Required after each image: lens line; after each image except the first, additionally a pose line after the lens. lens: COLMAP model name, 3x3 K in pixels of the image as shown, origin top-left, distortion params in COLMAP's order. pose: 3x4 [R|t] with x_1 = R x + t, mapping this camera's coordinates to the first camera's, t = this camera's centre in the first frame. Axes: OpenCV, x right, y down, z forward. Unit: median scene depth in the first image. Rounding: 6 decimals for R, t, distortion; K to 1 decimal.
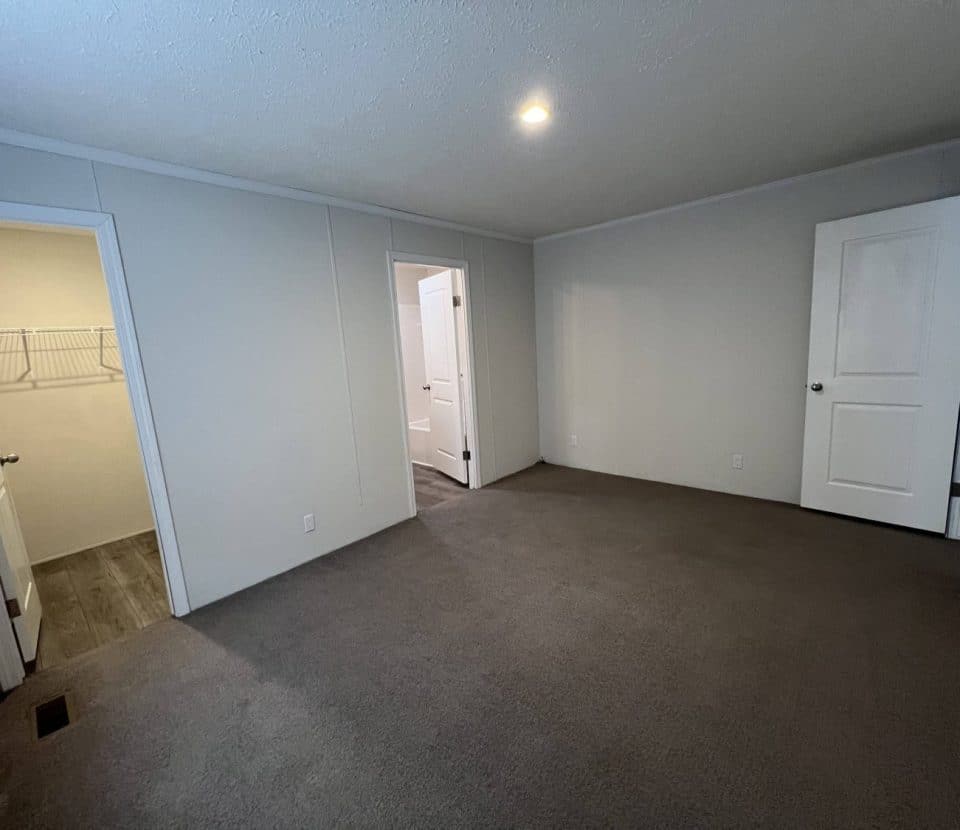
lens RADIAL K [[441.2, 0, 480.1], [0, 441.2, 417.8], [0, 0, 1]] dist [-0.000196, -0.000563]
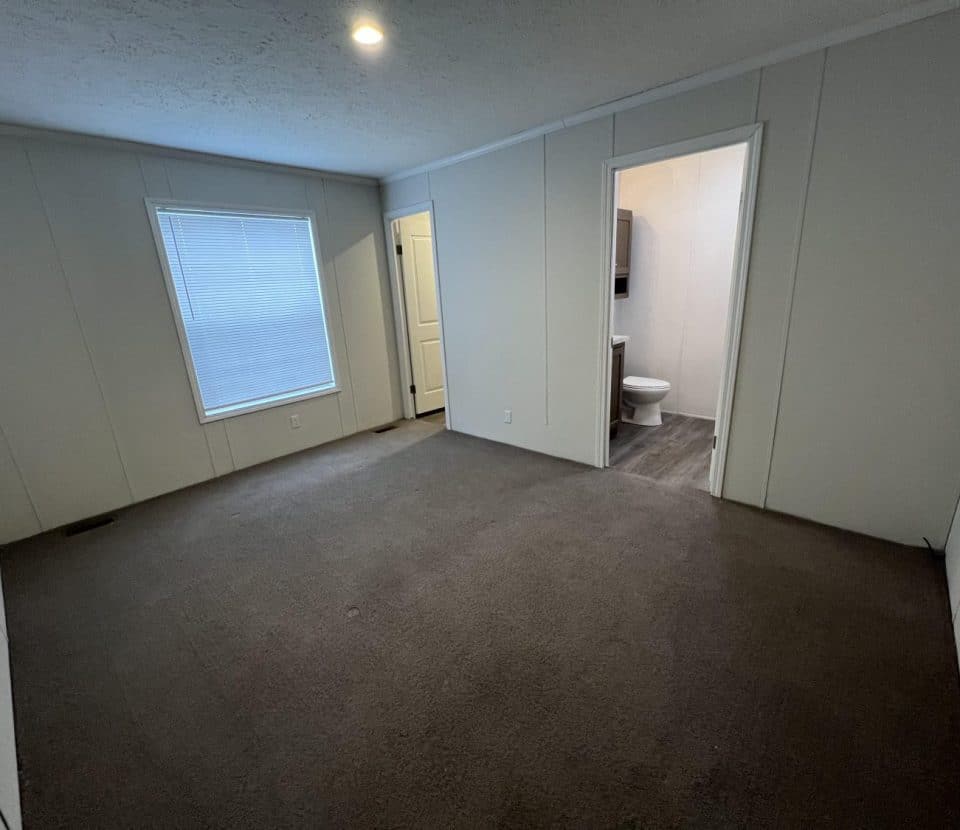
lens RADIAL K [[441.2, 0, 480.1], [0, 441.2, 417.8], [0, 0, 1]] dist [-0.000196, -0.000563]
pose [[0.004617, 0.354076, -0.935205, 0.798366], [-0.122557, 0.928365, 0.350882, -0.196557], [0.992451, 0.112996, 0.047681, 0.820764]]
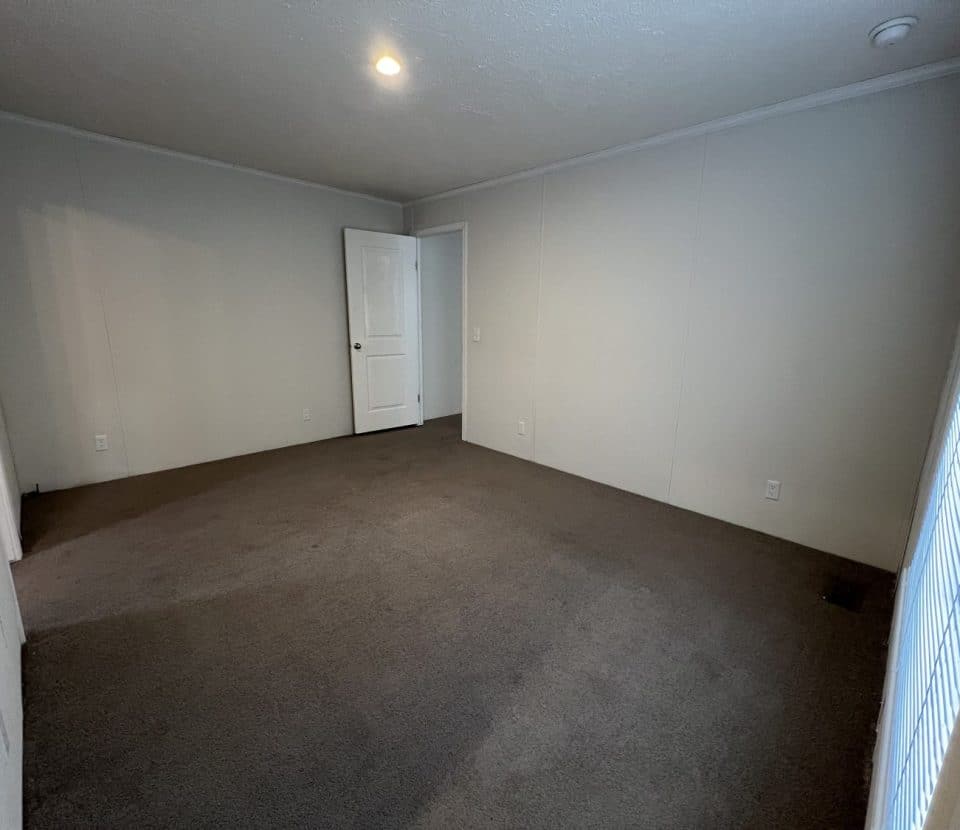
lens RADIAL K [[441.2, 0, 480.1], [0, 441.2, 417.8], [0, 0, 1]] dist [-0.000196, -0.000563]
pose [[0.034605, -0.160748, 0.986389, -0.652707], [0.151496, 0.976418, 0.153809, -0.003364], [-0.987852, 0.144111, 0.058142, 0.545926]]
